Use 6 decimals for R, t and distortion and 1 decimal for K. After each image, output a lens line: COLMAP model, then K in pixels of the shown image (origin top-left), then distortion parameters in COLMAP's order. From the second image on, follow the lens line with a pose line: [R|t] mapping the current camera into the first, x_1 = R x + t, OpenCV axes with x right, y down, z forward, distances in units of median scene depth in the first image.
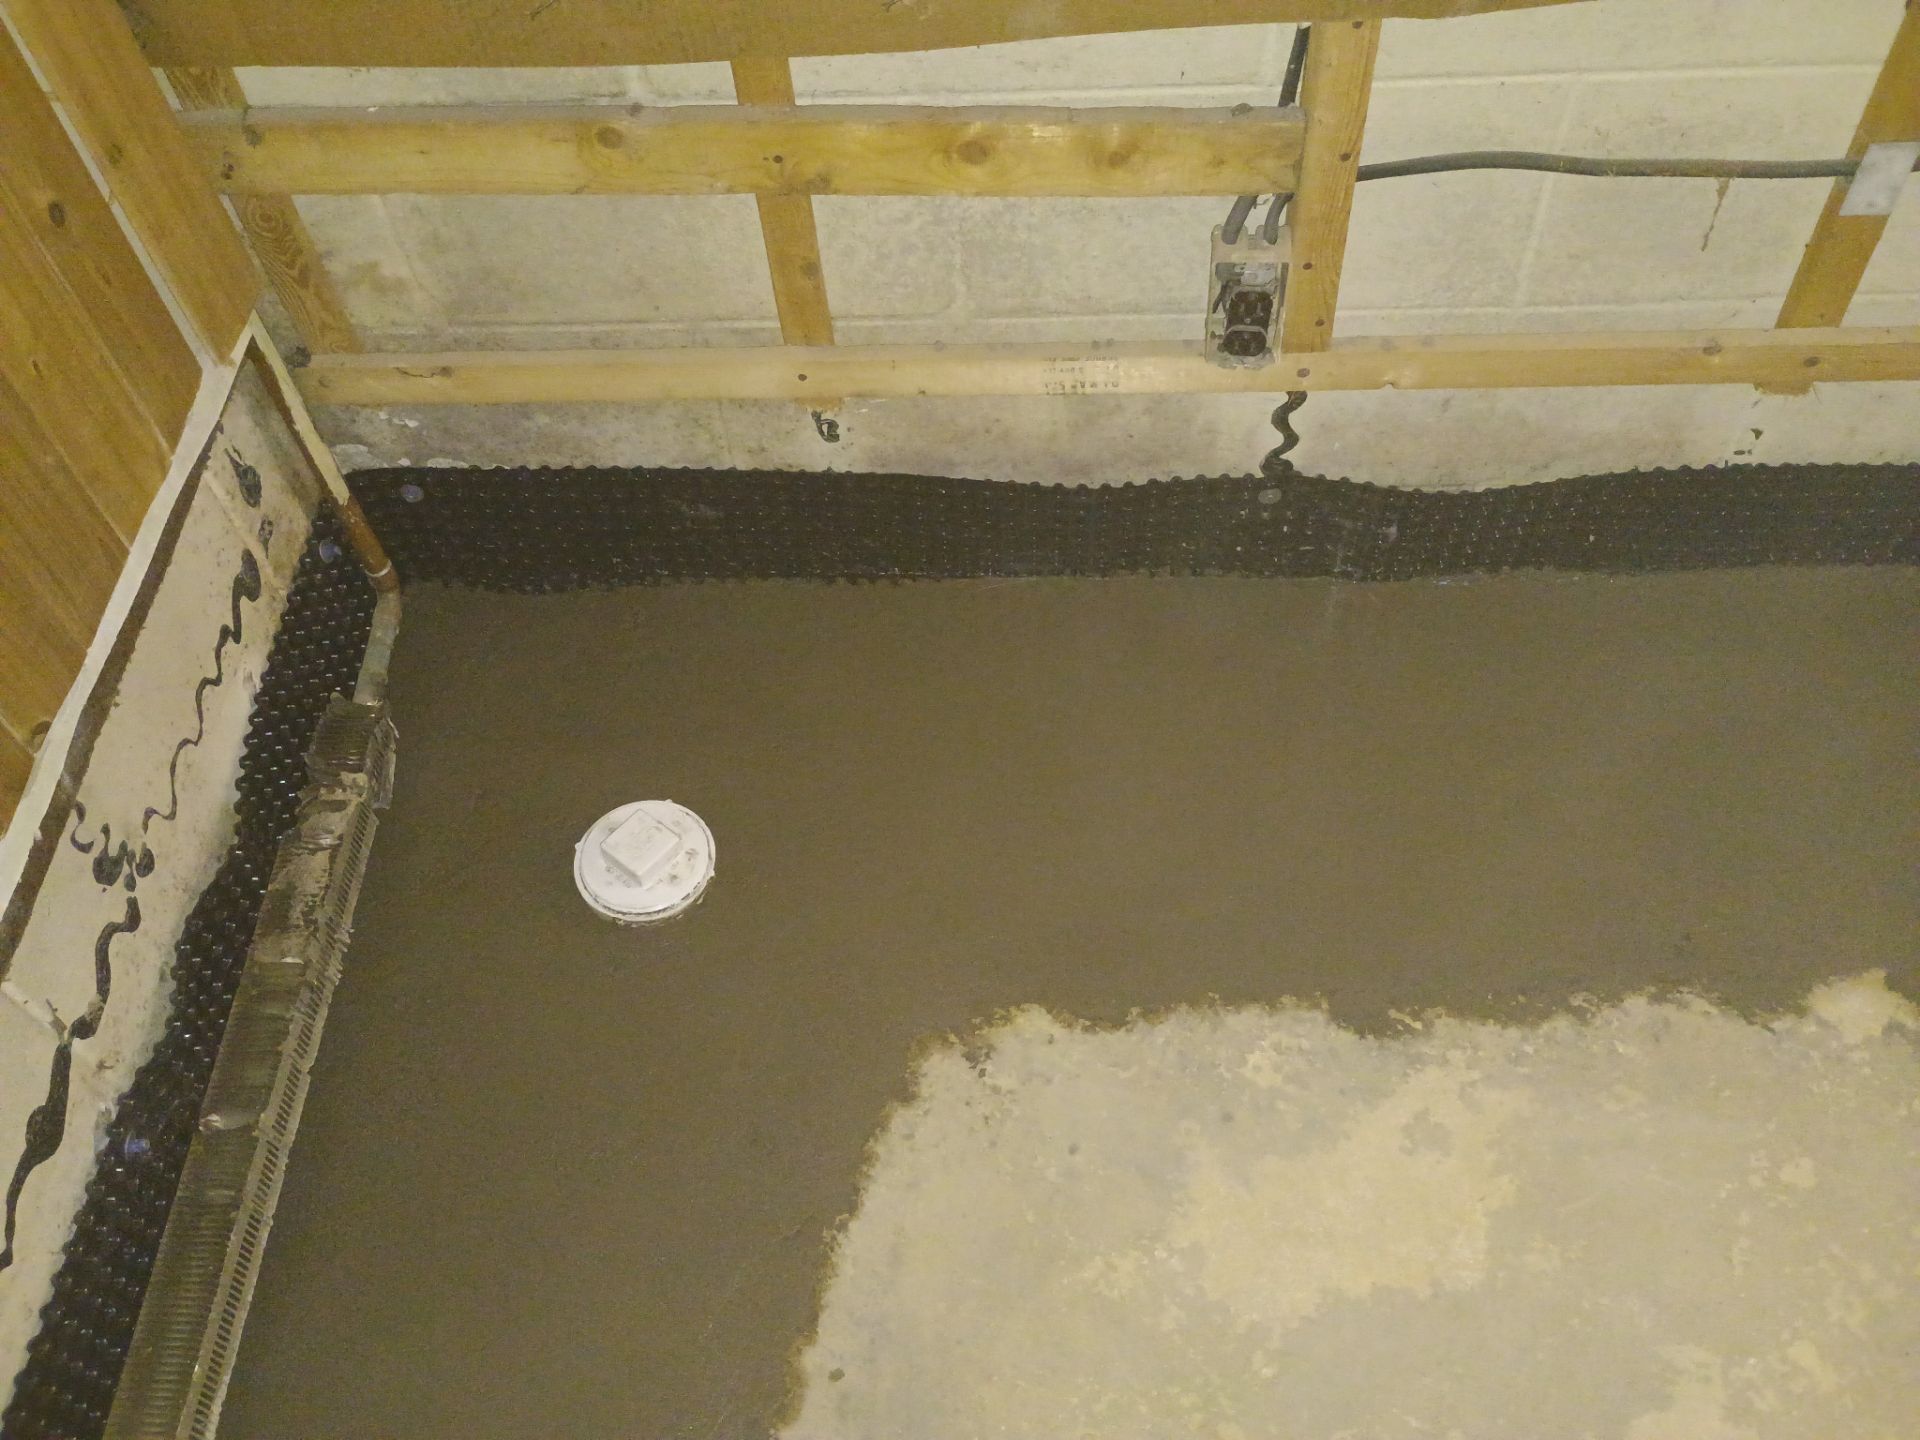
lens RADIAL K [[1667.8, 0, 963.8], [0, 1667.8, 719.3], [0, 0, 1]] dist [0.069079, -0.086086]
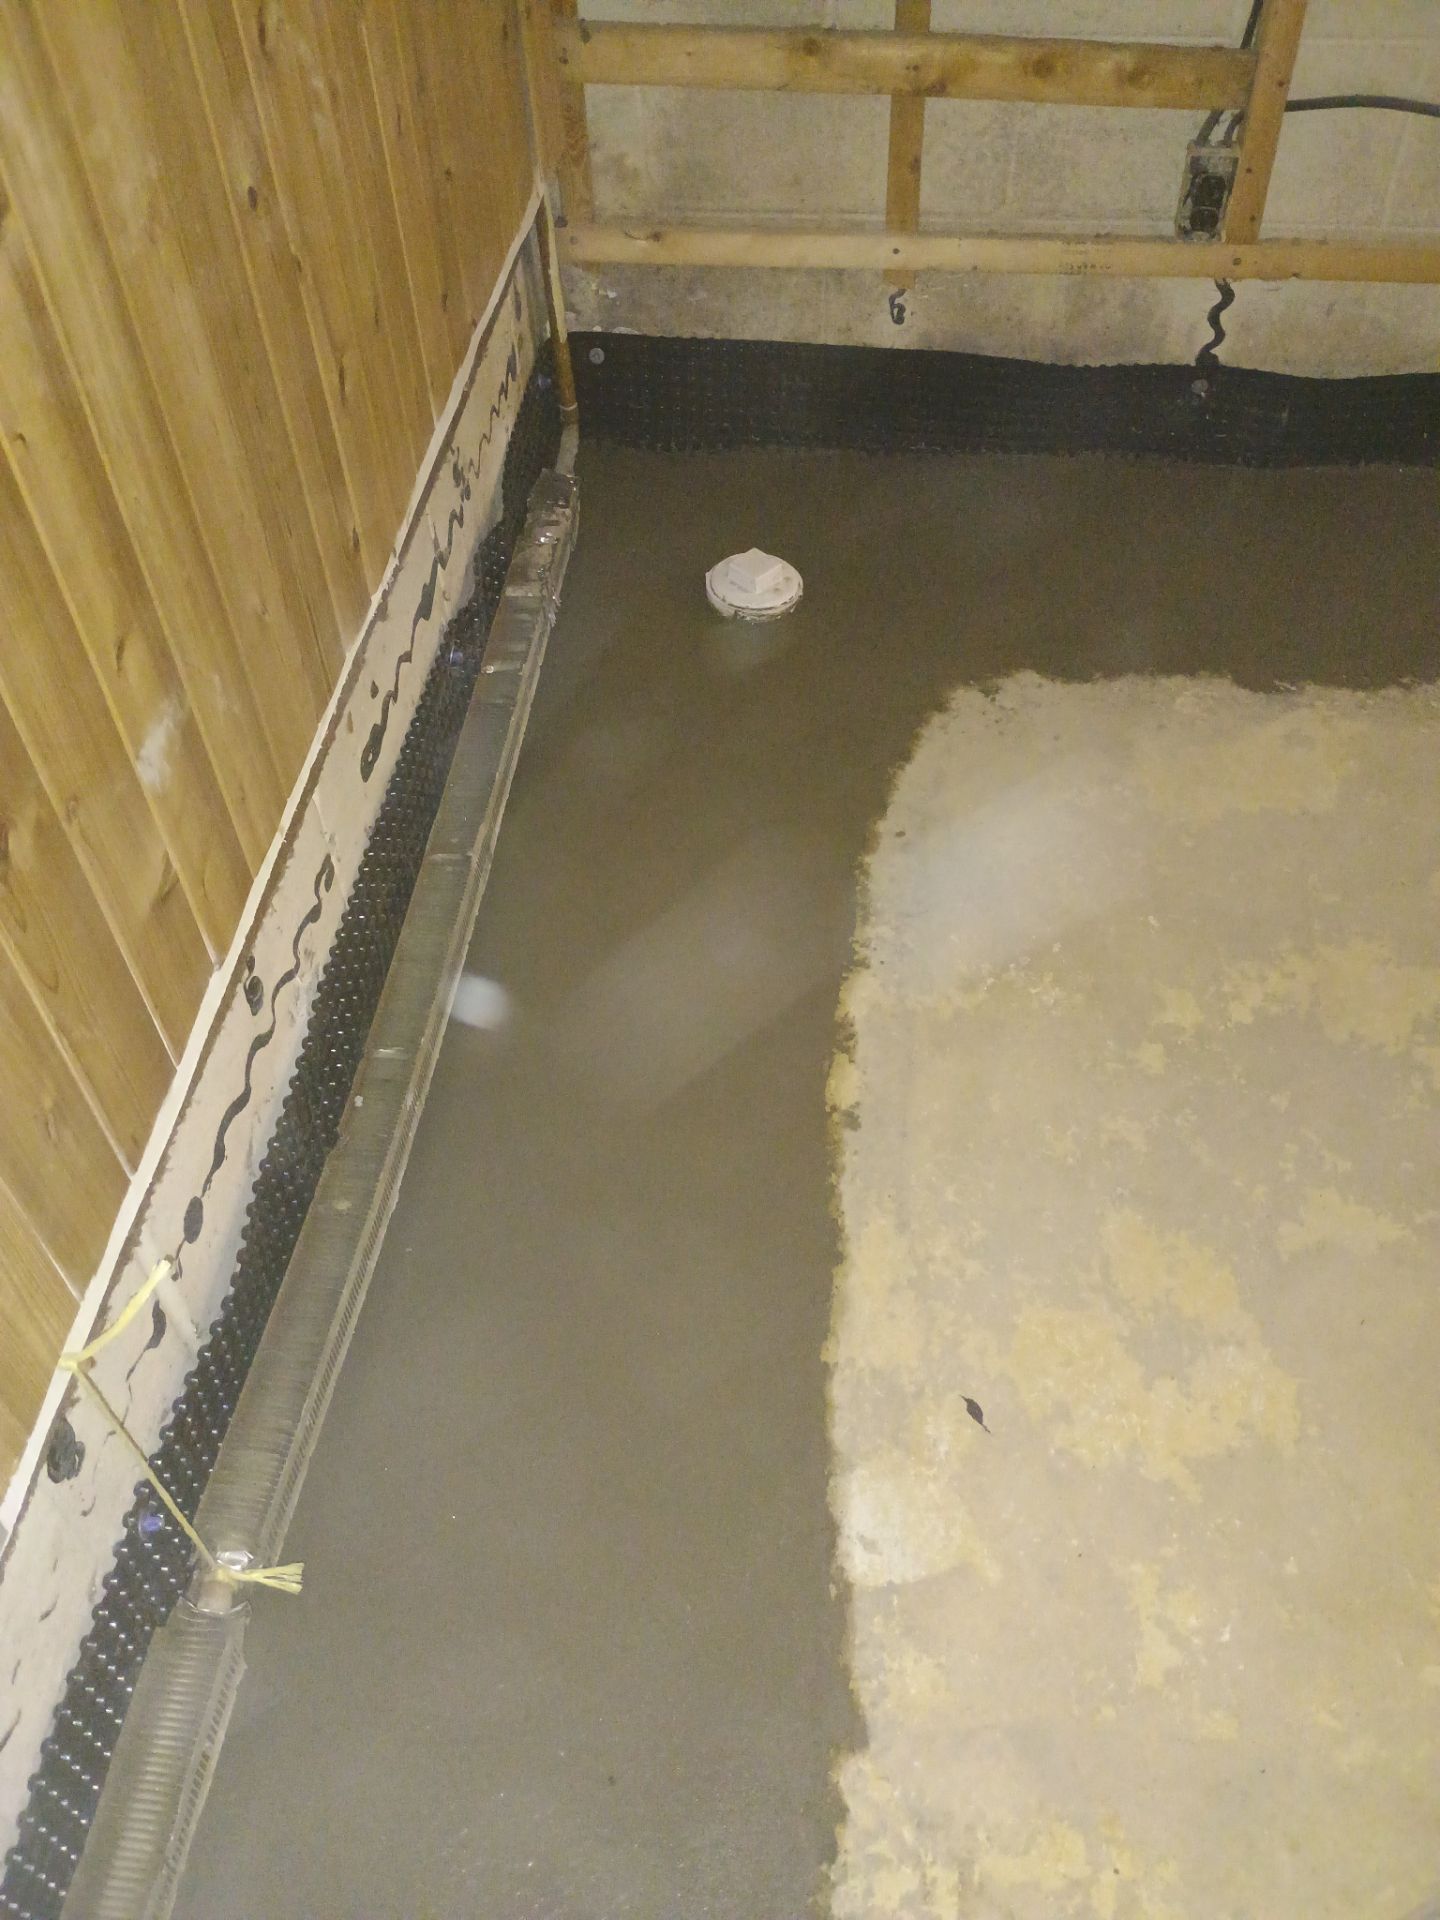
lens RADIAL K [[1667.8, 0, 723.6], [0, 1667.8, 960.4], [0, 0, 1]] dist [0.069079, -0.086086]
pose [[0.996893, 0.074764, -0.024807, -0.169418], [-0.076872, 0.992096, -0.099180, 0.596286], [0.017196, 0.100779, 0.994760, -0.437839]]
